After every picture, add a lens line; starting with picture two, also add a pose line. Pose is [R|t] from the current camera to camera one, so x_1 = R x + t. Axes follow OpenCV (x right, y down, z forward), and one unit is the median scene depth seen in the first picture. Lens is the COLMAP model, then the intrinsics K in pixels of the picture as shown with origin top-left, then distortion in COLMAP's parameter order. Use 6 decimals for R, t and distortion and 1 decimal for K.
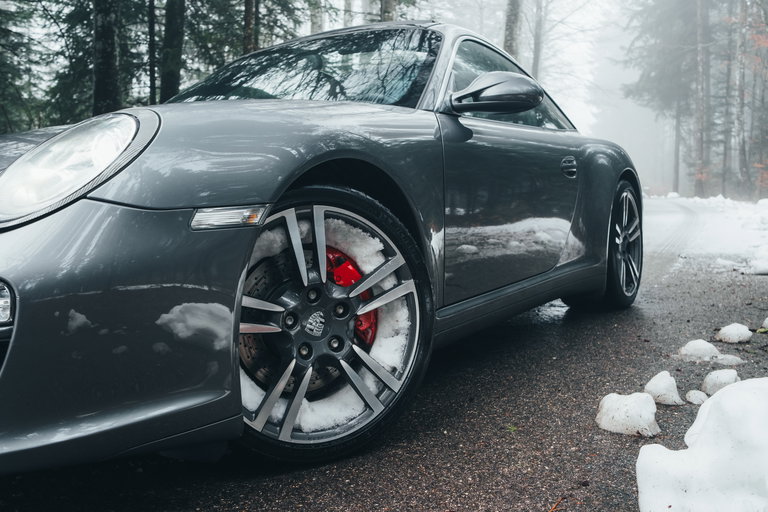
lens RADIAL K [[782.9, 0, 383.6], [0, 782.9, 253.8], [0, 0, 1]] dist [0.052506, 0.000000]
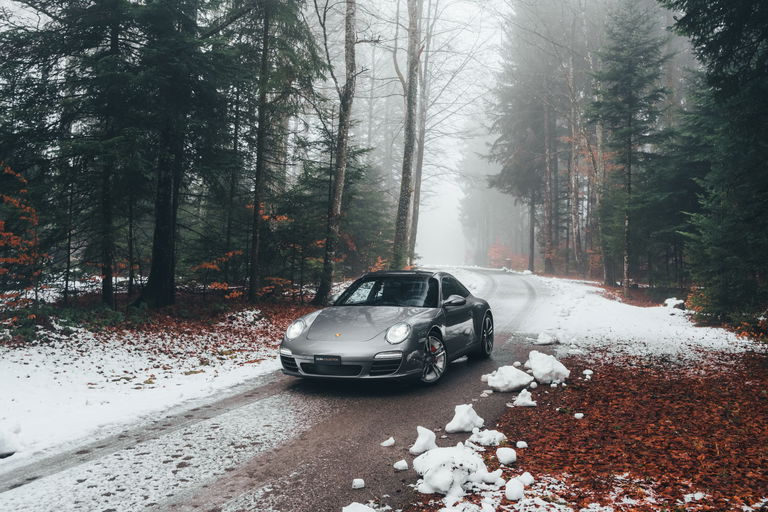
lens RADIAL K [[782.9, 0, 385.1], [0, 782.9, 257.2], [0, 0, 1]] dist [0.052506, 0.000000]
pose [[0.986795, 0.014847, 0.161294, -0.042623], [-0.003301, 0.997427, -0.071619, -0.007375], [-0.161943, 0.070141, 0.984304, -0.143787]]
